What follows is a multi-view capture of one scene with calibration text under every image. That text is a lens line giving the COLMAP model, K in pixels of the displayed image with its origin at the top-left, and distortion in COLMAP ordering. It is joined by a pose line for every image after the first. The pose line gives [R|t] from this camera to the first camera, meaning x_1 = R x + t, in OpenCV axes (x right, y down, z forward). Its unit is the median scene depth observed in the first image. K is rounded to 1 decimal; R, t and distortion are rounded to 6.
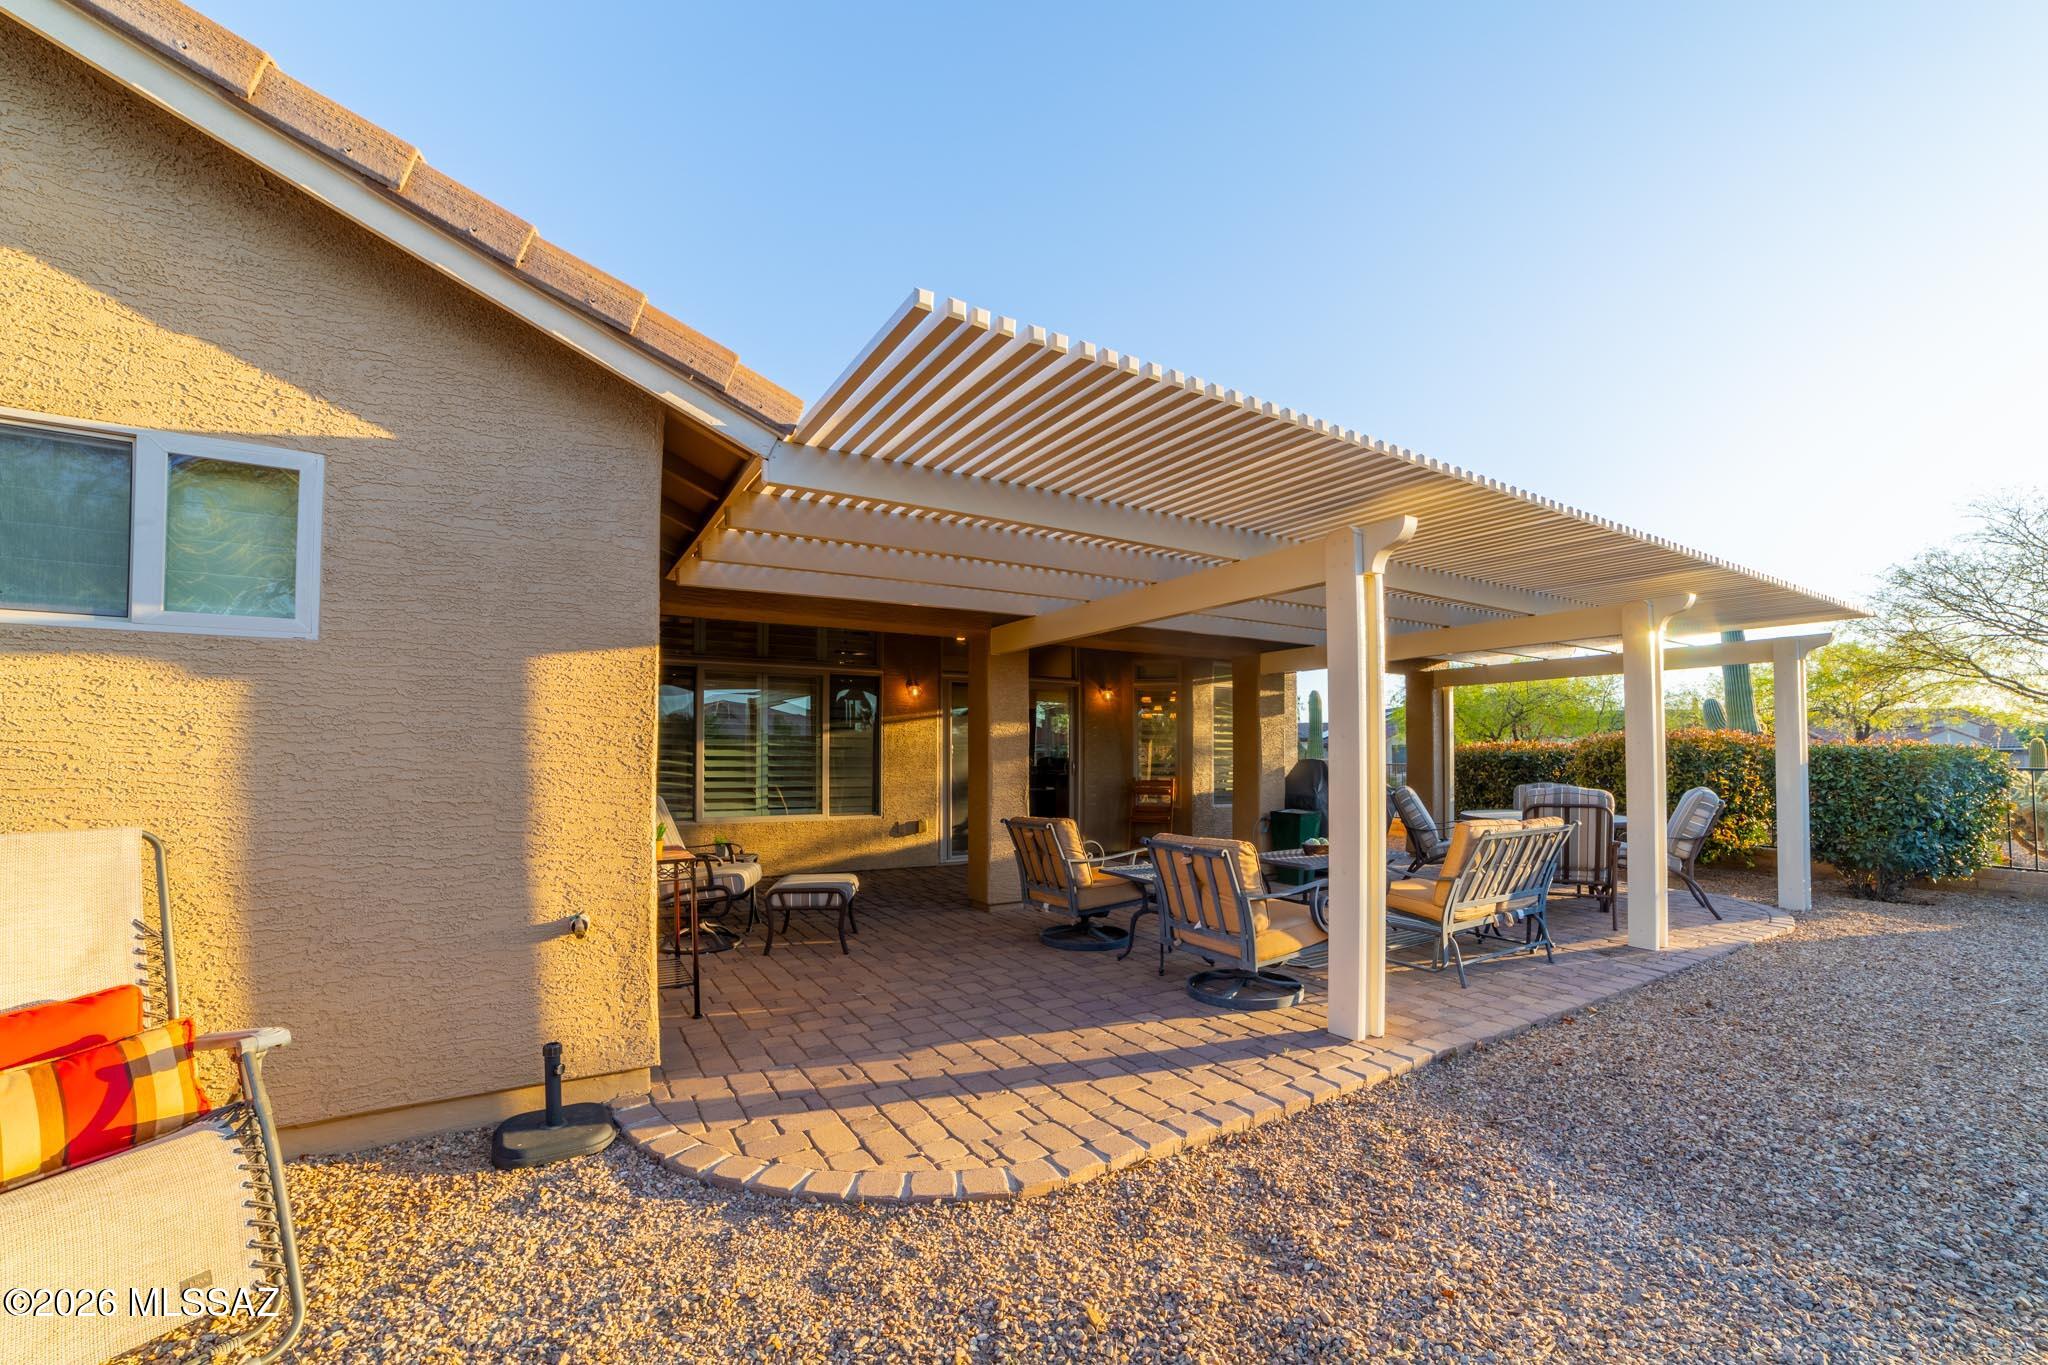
lens RADIAL K [[819.2, 0, 1009.1], [0, 819.2, 733.6], [0, 0, 1]] dist [-0.000271, 0.000875]
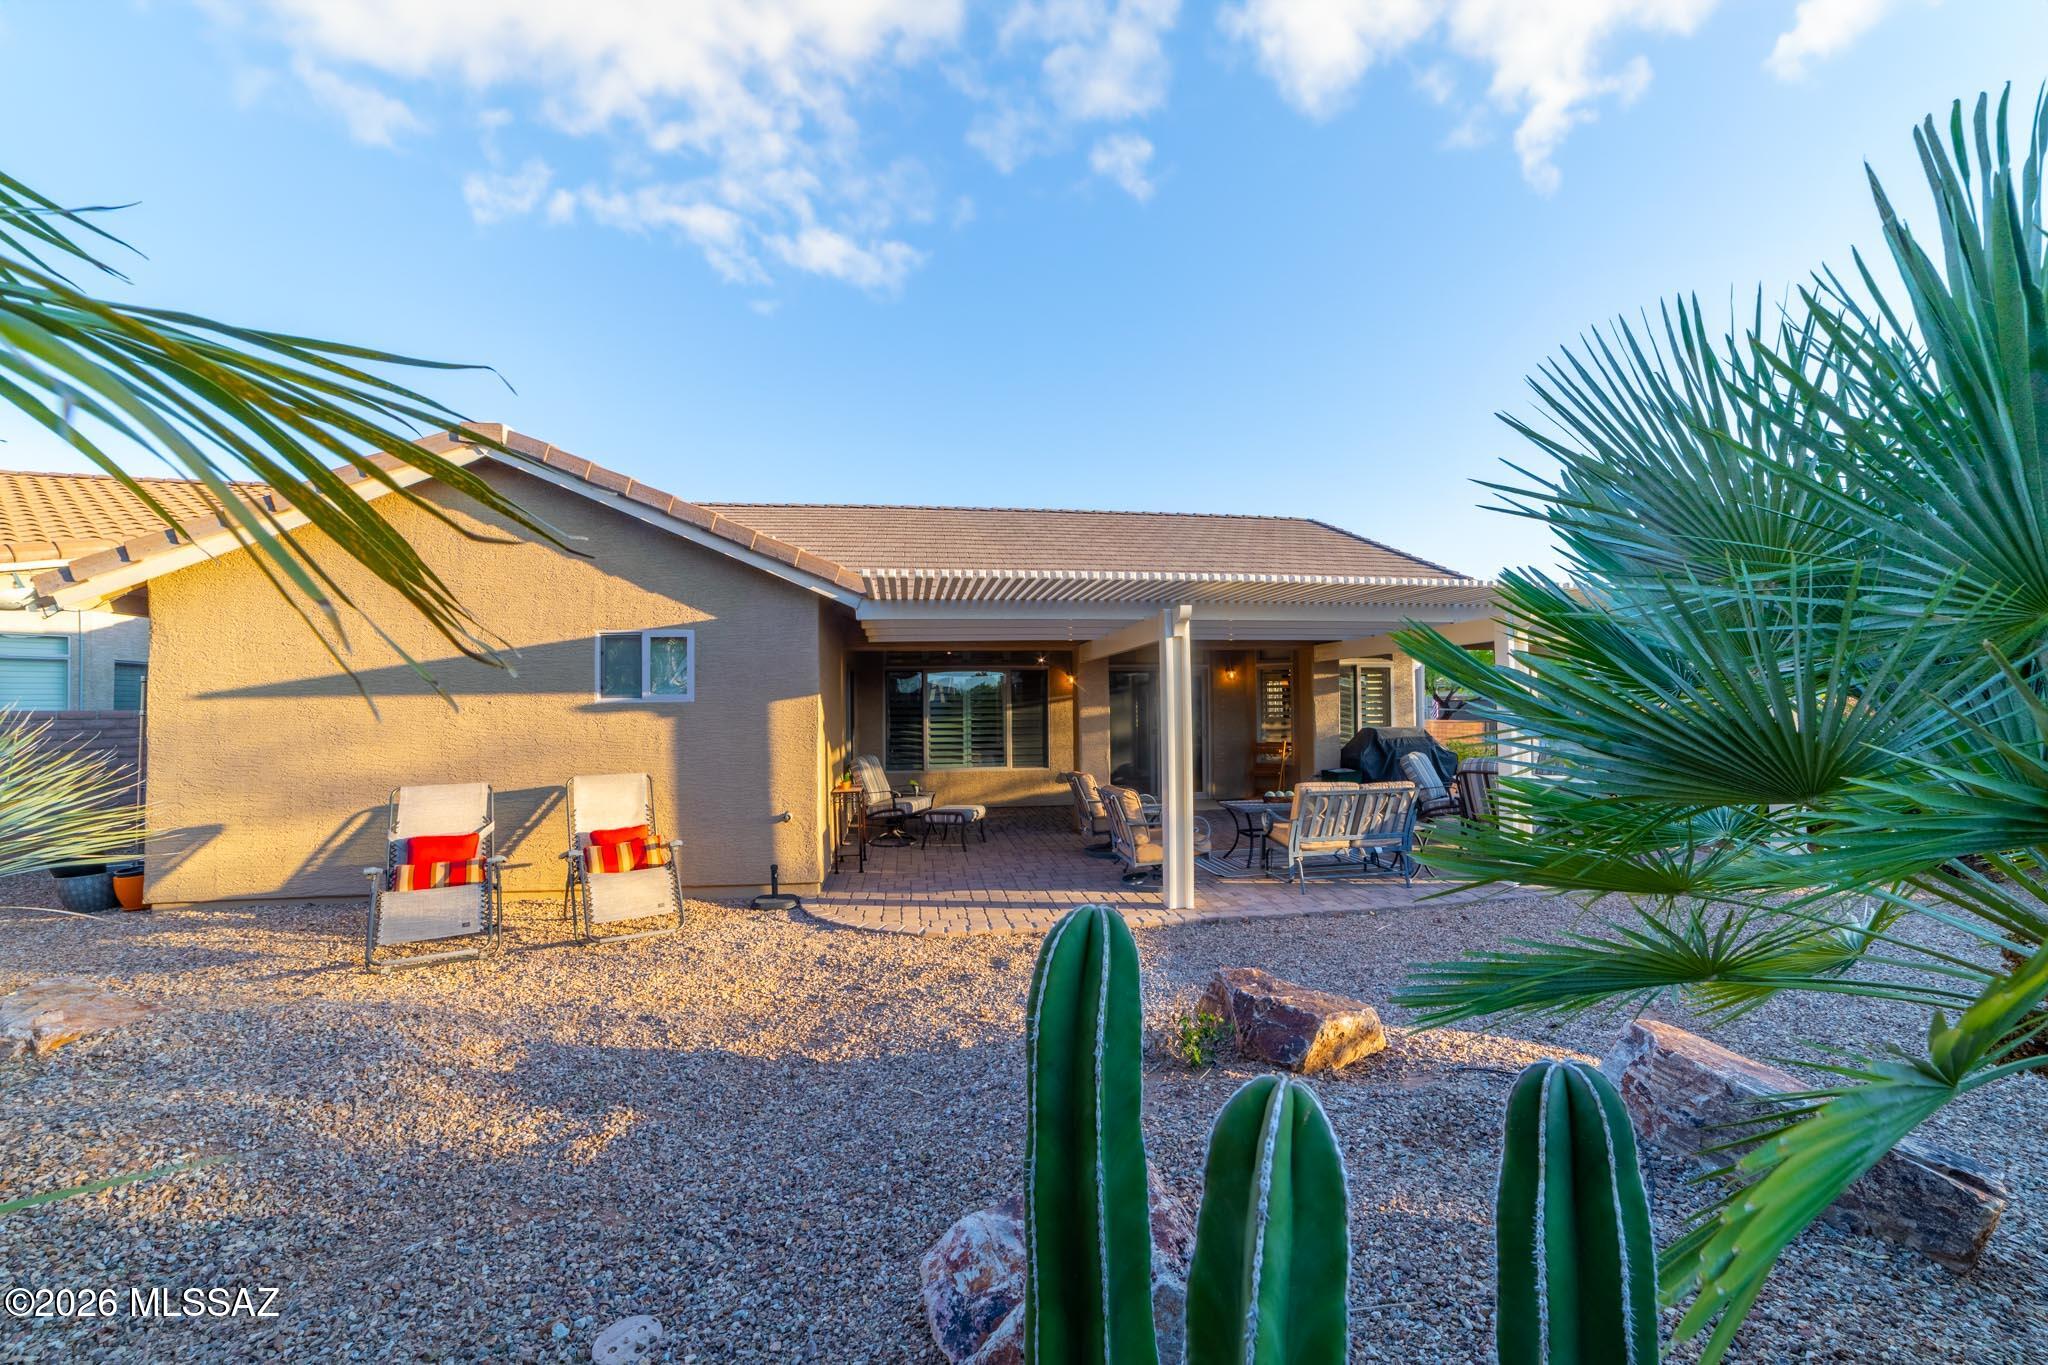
lens RADIAL K [[819.2, 0, 1009.5], [0, 819.2, 691.2], [0, 0, 1]] dist [-0.000271, 0.000875]
pose [[0.908869, -0.020004, -0.416603, 0.774595], [0.026776, 0.999587, 0.010417, -0.099581], [0.416222, -0.020623, 0.909029, -0.639393]]
